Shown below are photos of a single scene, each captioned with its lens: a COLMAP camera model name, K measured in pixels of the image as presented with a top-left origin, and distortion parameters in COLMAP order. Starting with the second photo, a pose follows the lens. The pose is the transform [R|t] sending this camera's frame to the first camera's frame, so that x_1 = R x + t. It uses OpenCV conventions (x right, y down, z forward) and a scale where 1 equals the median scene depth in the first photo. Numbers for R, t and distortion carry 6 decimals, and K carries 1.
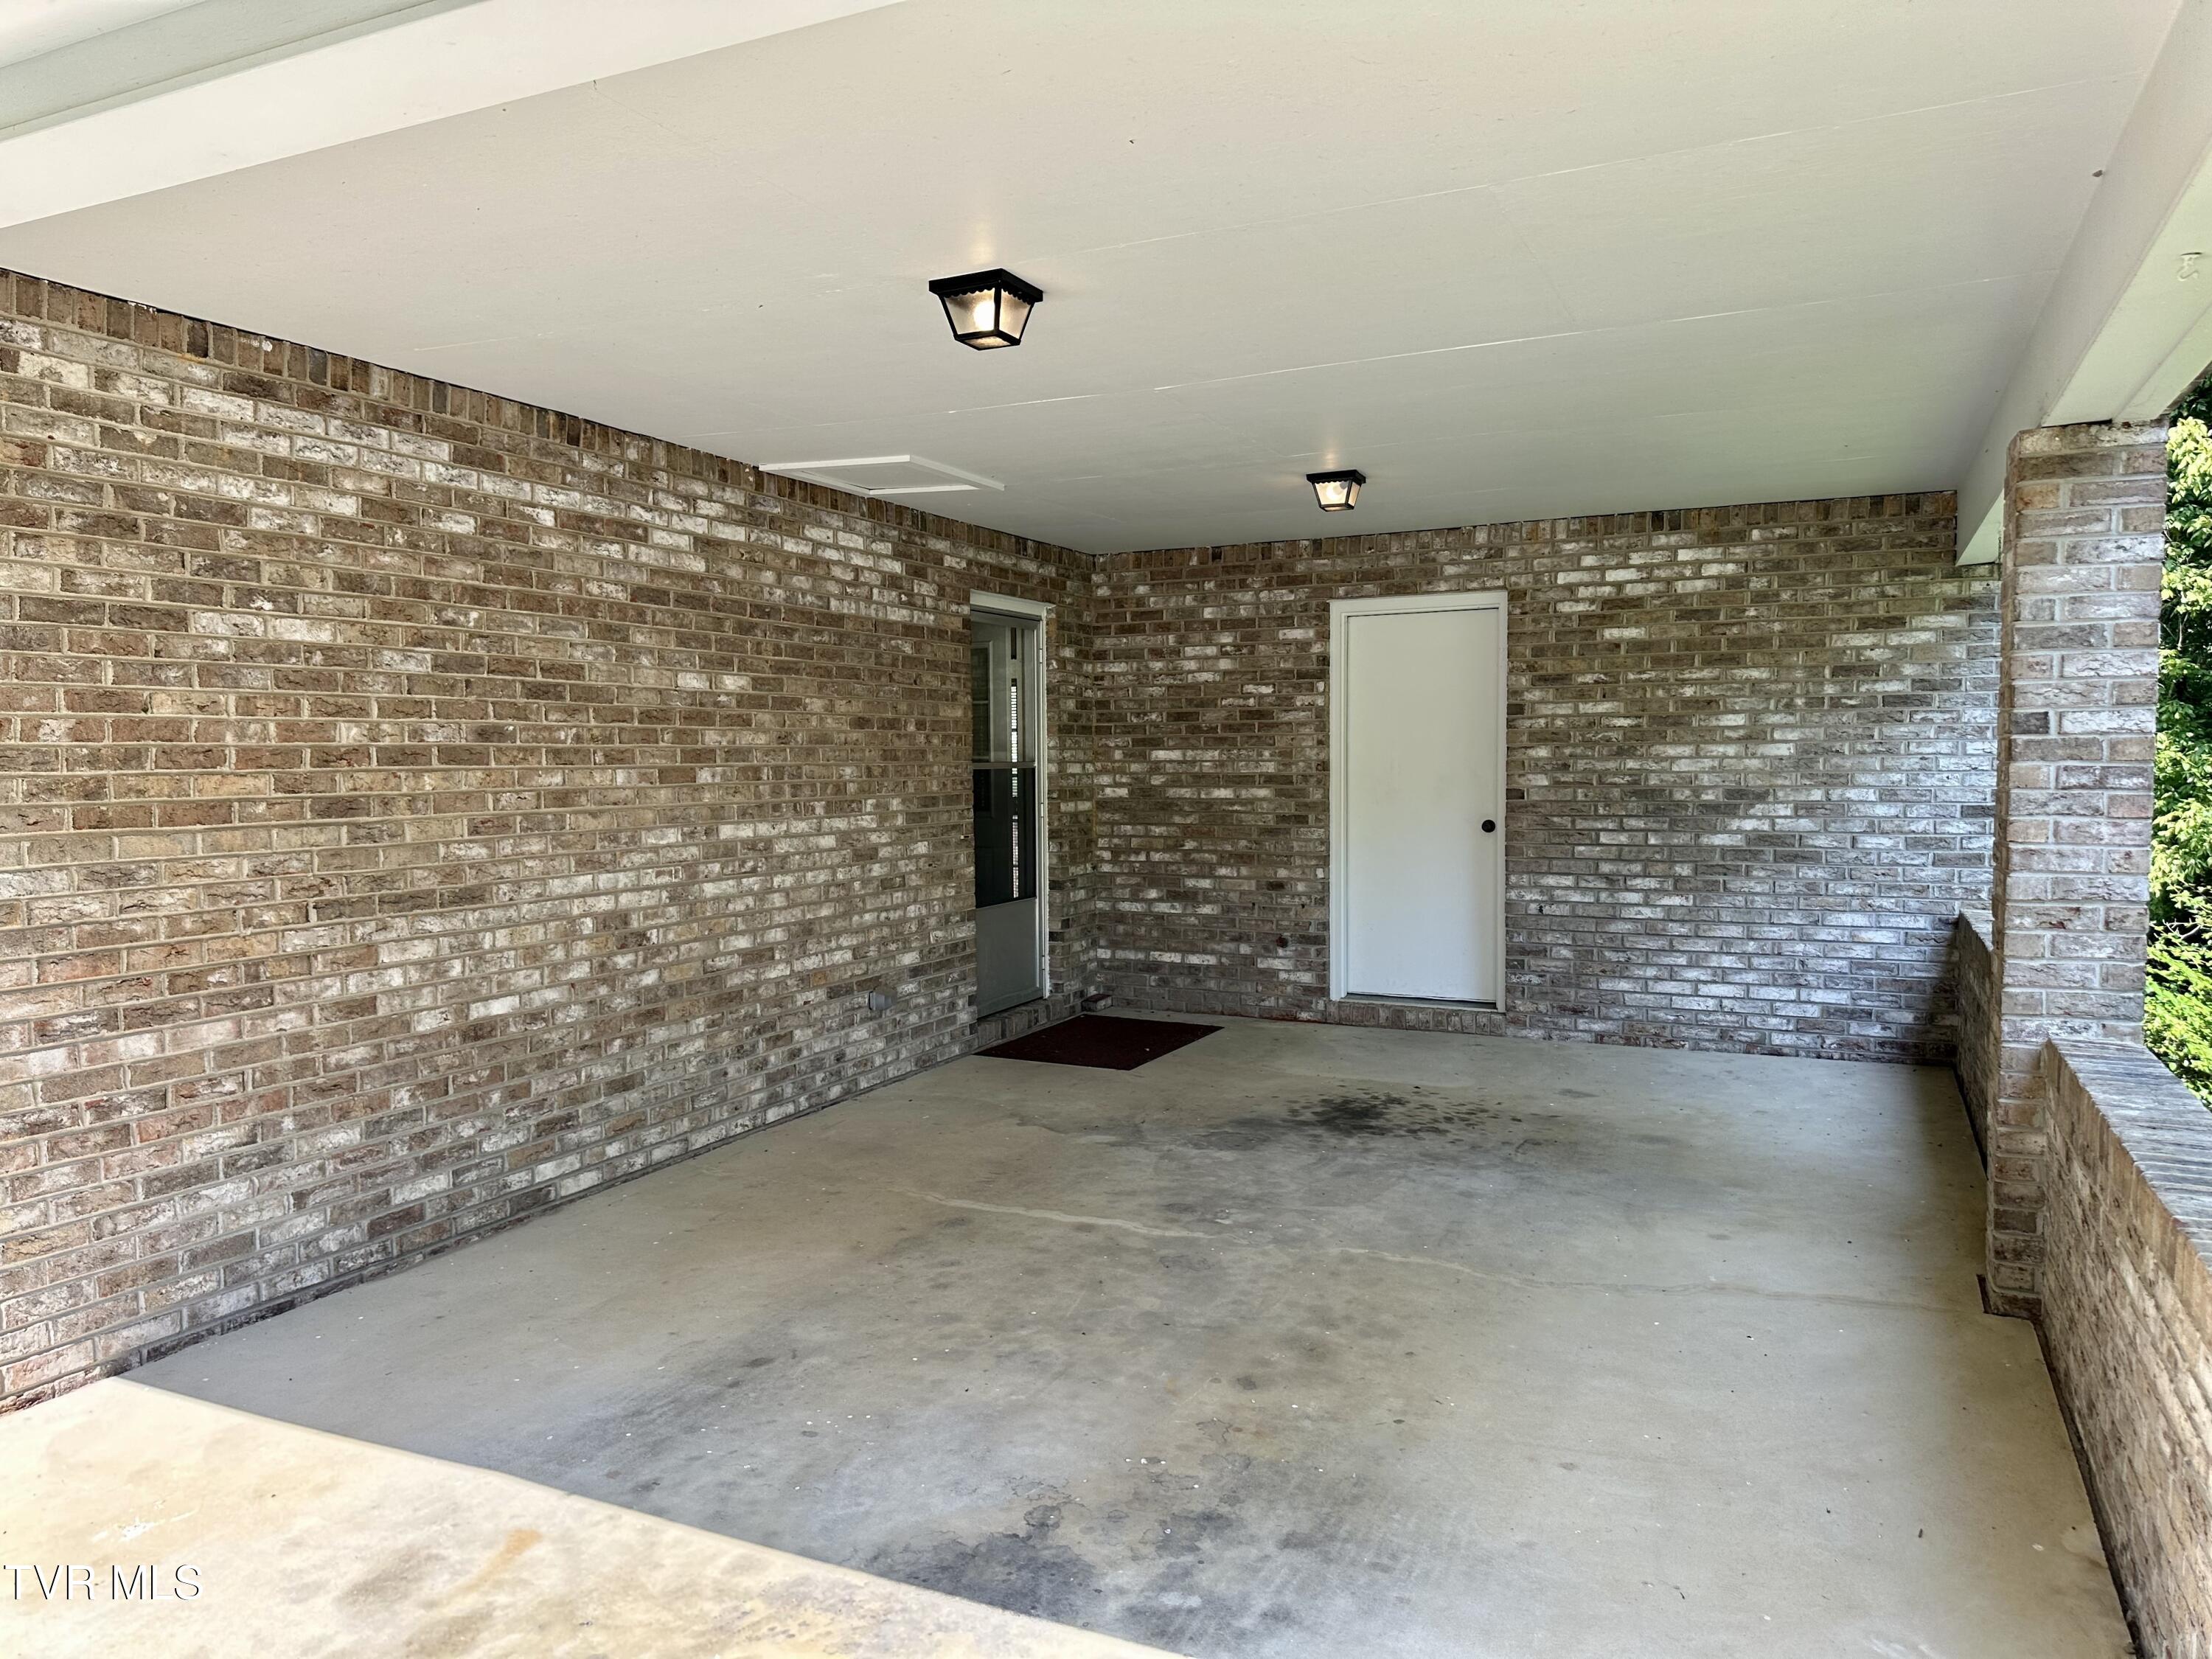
lens RADIAL K [[1552.9, 0, 1106.8], [0, 1552.9, 840.8], [0, 0, 1]] dist [0.165449, -0.291988]
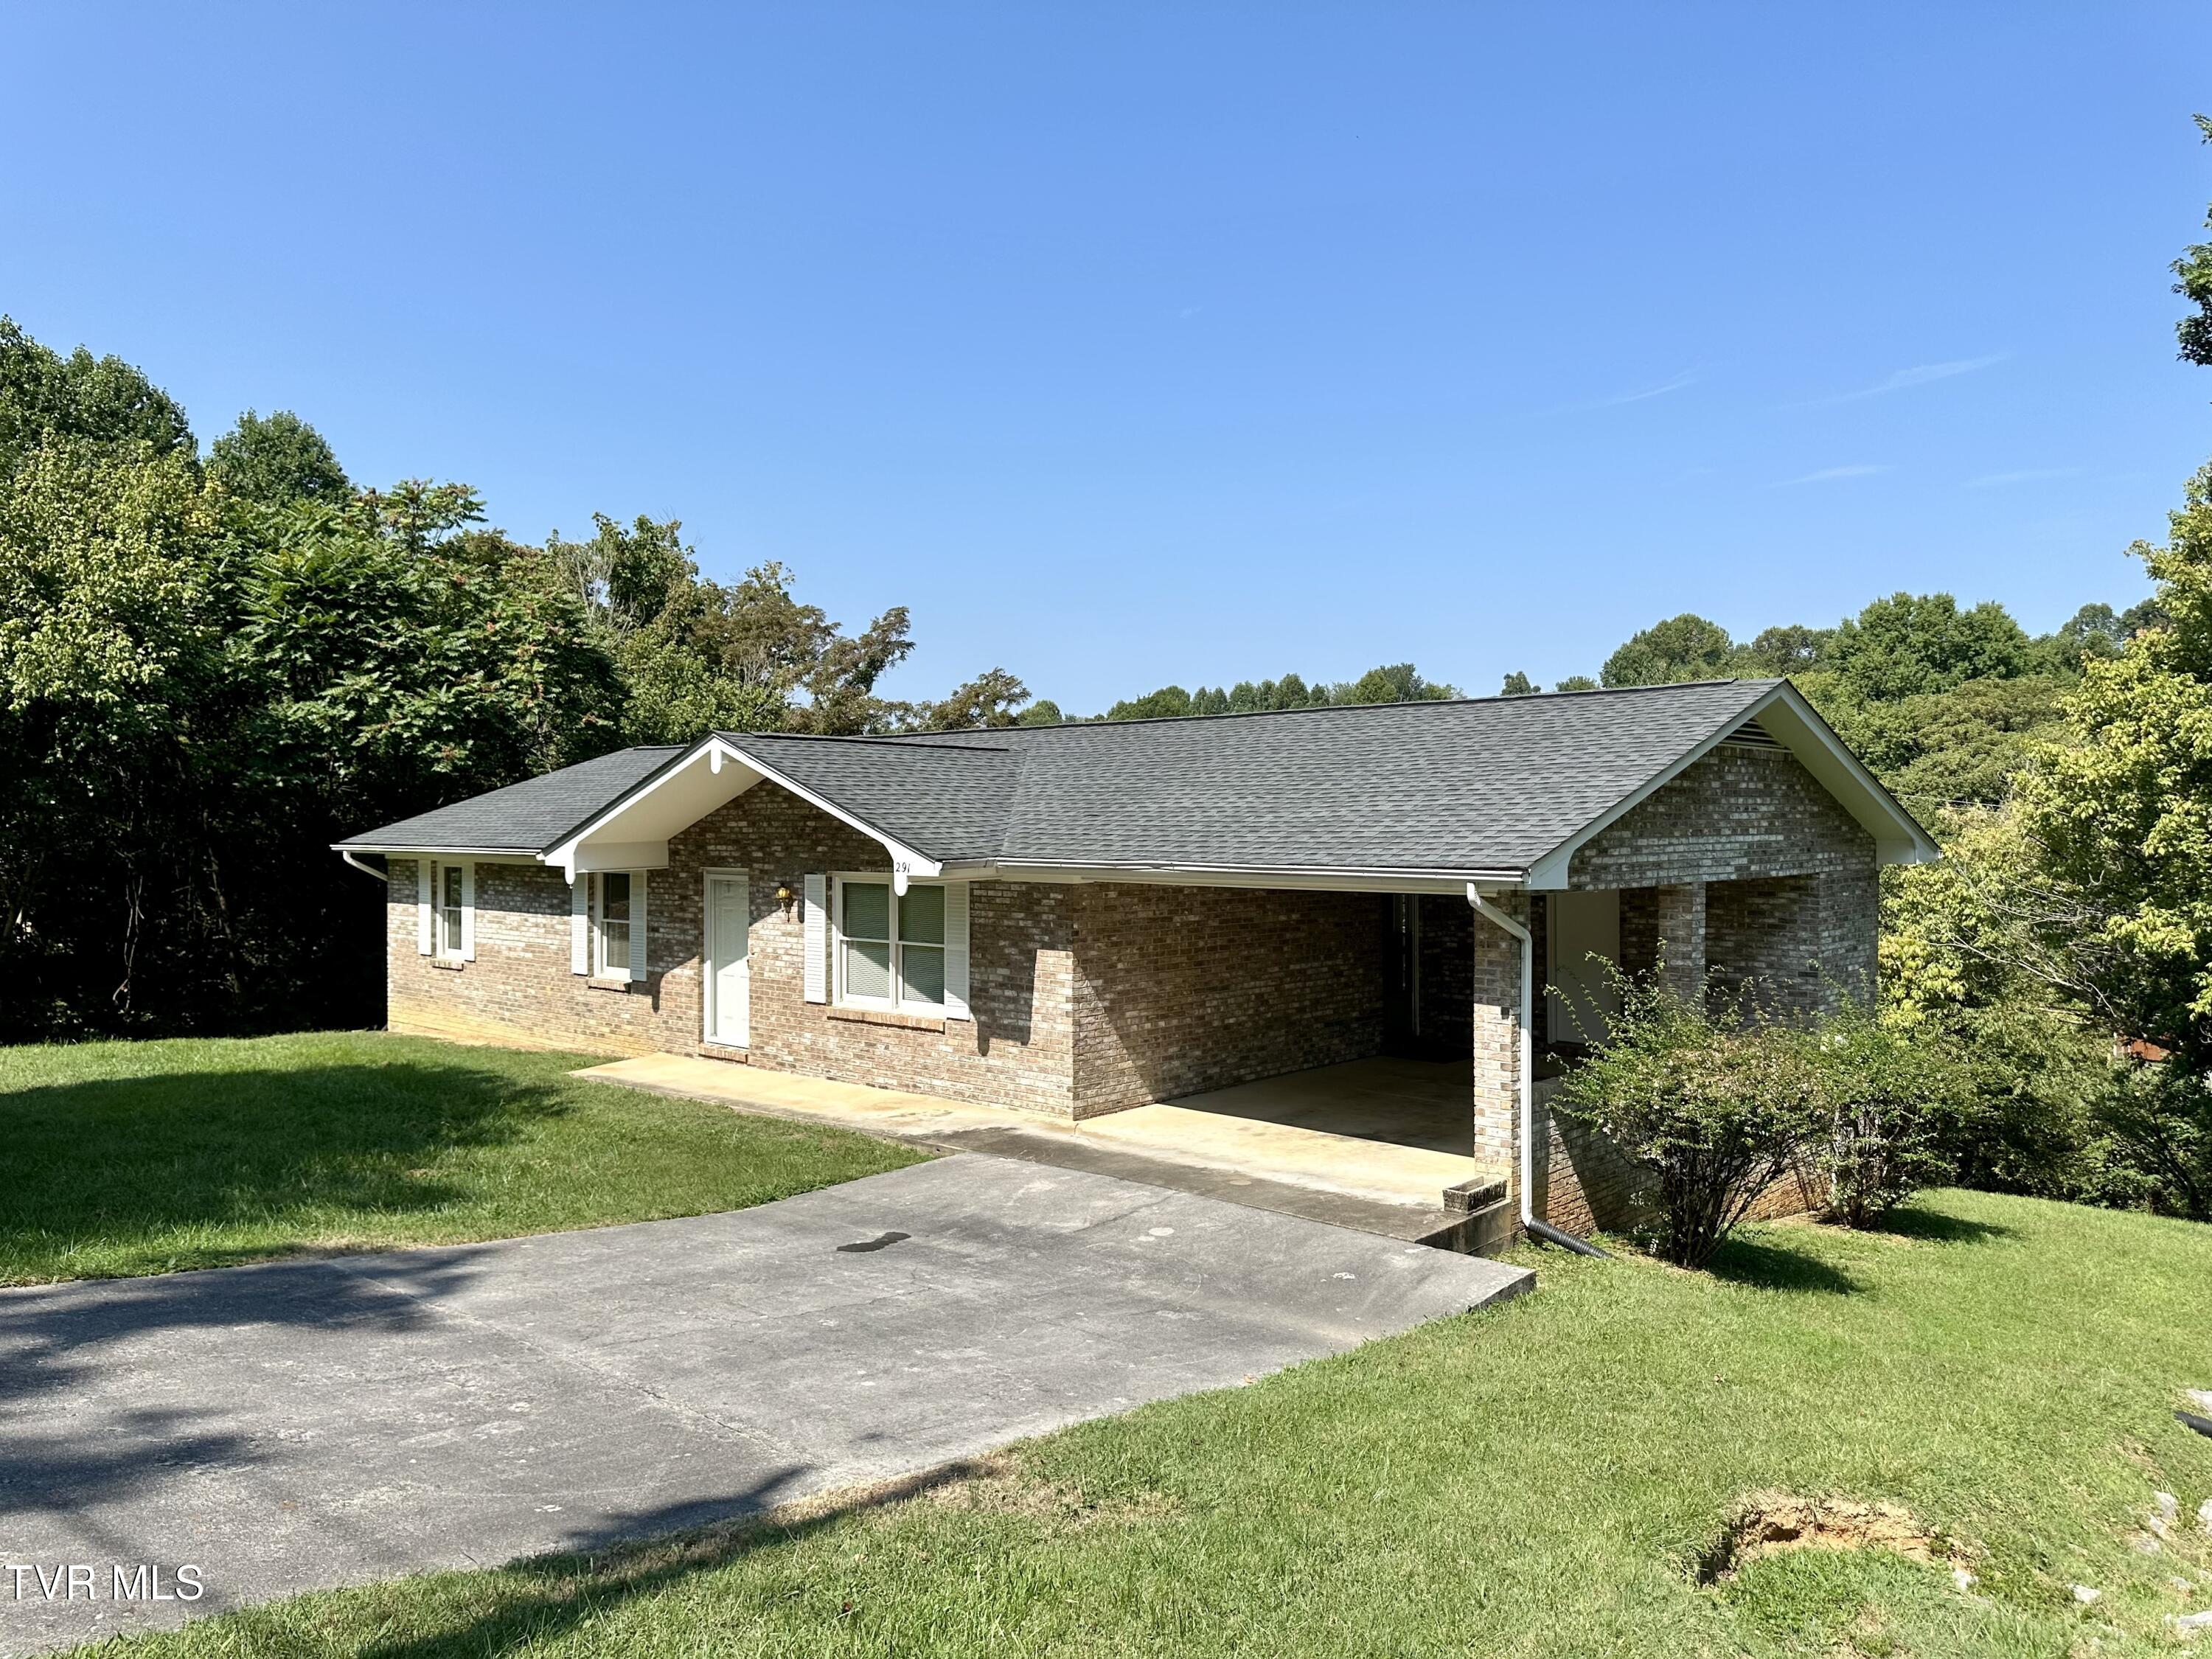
lens RADIAL K [[1572.3, 0, 1106.0], [0, 1572.3, 829.5], [0, 0, 1]] dist [0.221999, -0.493448]
pose [[0.955328, 0.008650, -0.295421, 0.285554], [-0.022660, 0.998773, -0.044034, -0.119374], [0.294677, 0.048761, 0.954352, -1.863156]]
